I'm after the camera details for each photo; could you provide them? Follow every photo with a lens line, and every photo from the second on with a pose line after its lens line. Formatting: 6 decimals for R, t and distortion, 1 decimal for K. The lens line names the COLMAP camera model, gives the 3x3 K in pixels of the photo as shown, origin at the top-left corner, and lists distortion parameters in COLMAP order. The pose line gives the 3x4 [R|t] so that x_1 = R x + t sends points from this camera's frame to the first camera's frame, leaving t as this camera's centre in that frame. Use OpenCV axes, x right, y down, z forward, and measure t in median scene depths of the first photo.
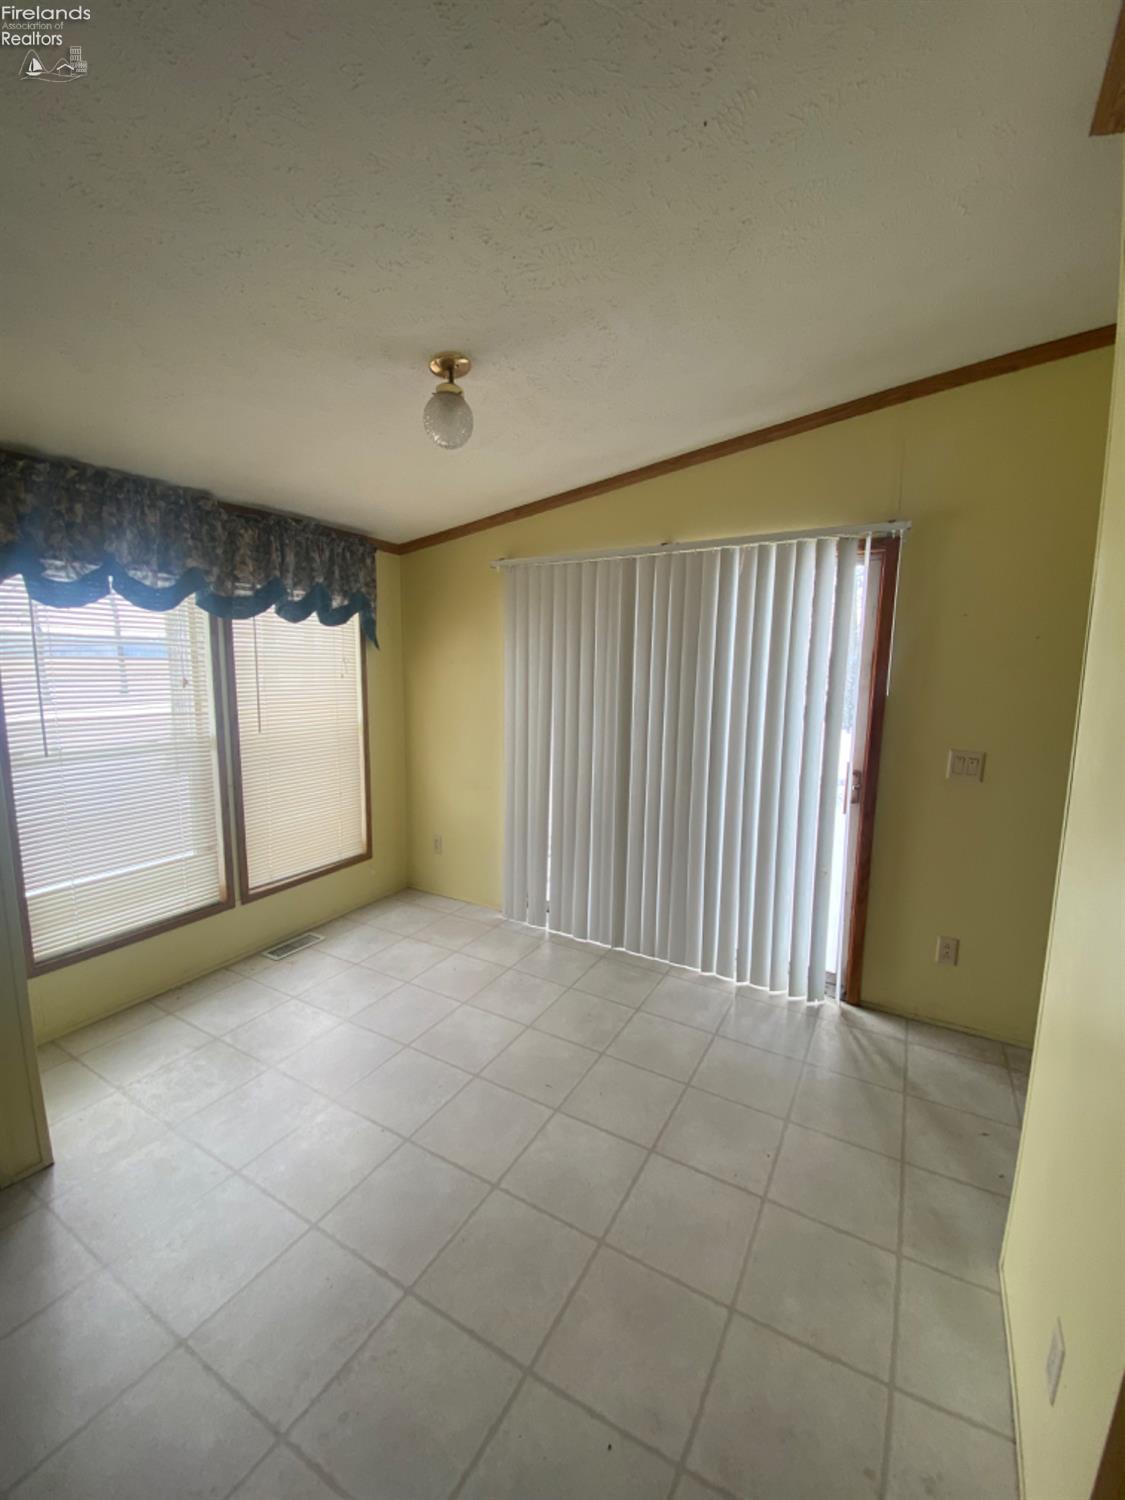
lens RADIAL K [[606.4, 0, 562.5], [0, 606.4, 750.0], [0, 0, 1]] dist [0.000814, 0.000063]
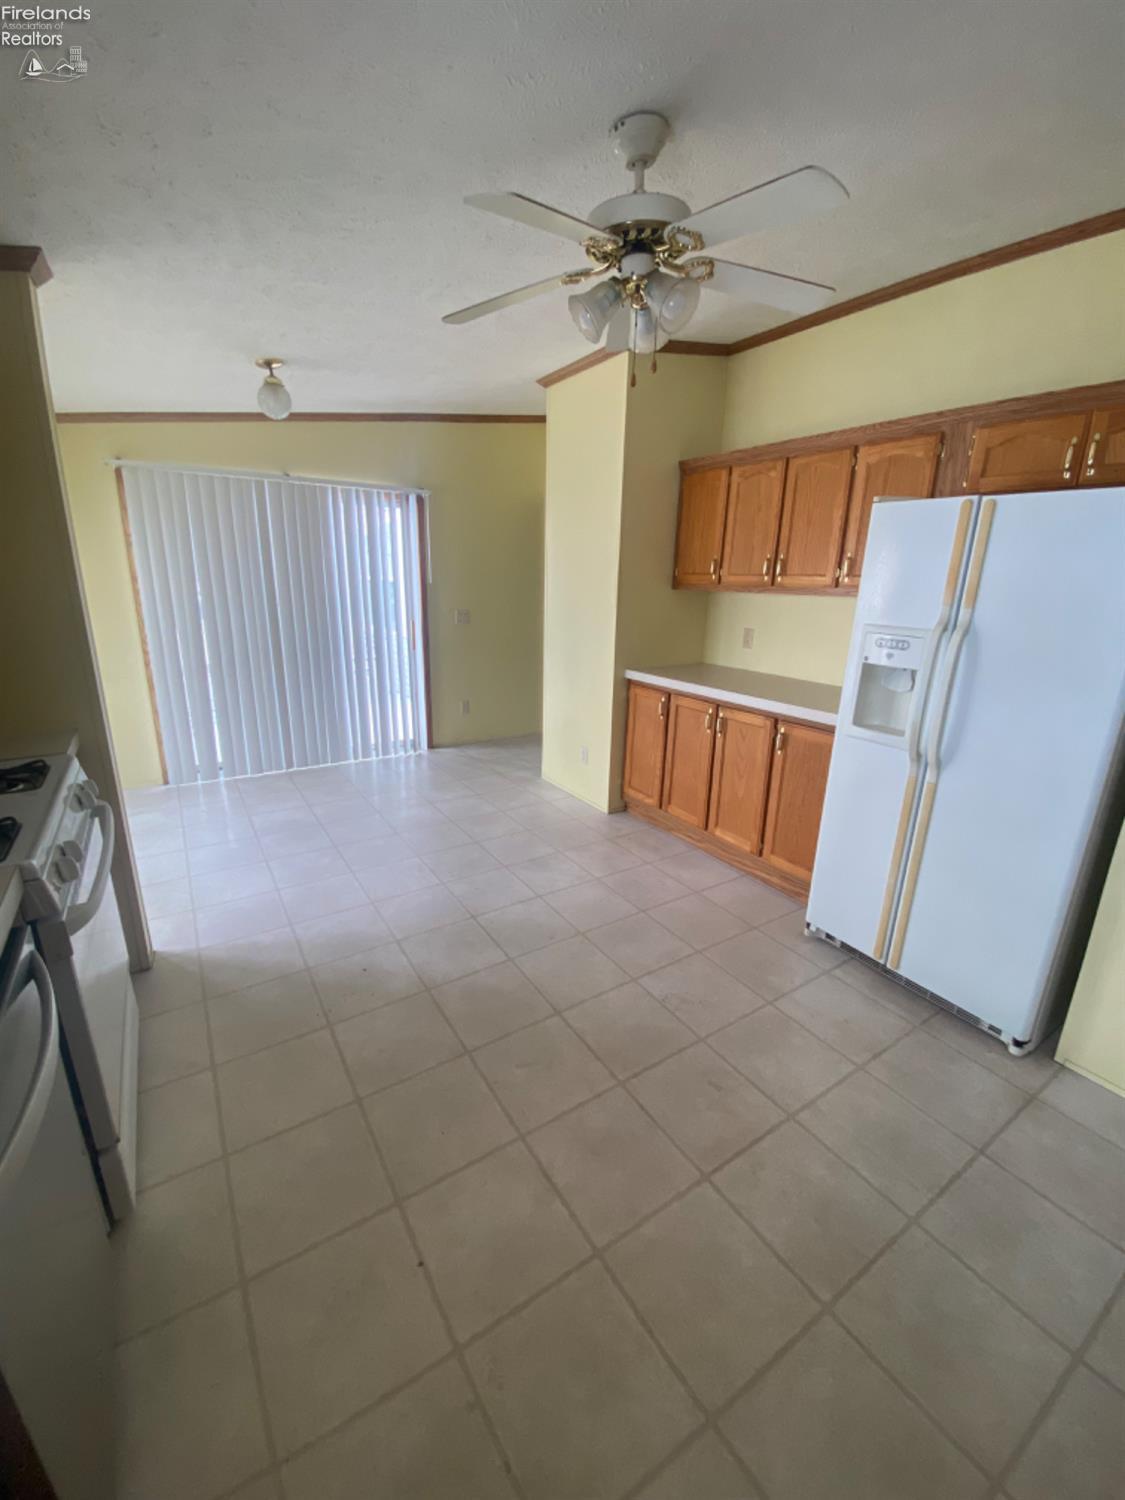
lens RADIAL K [[606.4, 0, 562.5], [0, 606.4, 750.0], [0, 0, 1]] dist [0.000814, 0.000063]
pose [[0.458924, -0.244451, 0.854185, -0.972804], [0.102596, 0.969555, 0.222346, 0.038634], [-0.882532, -0.014403, 0.470032, -0.270713]]
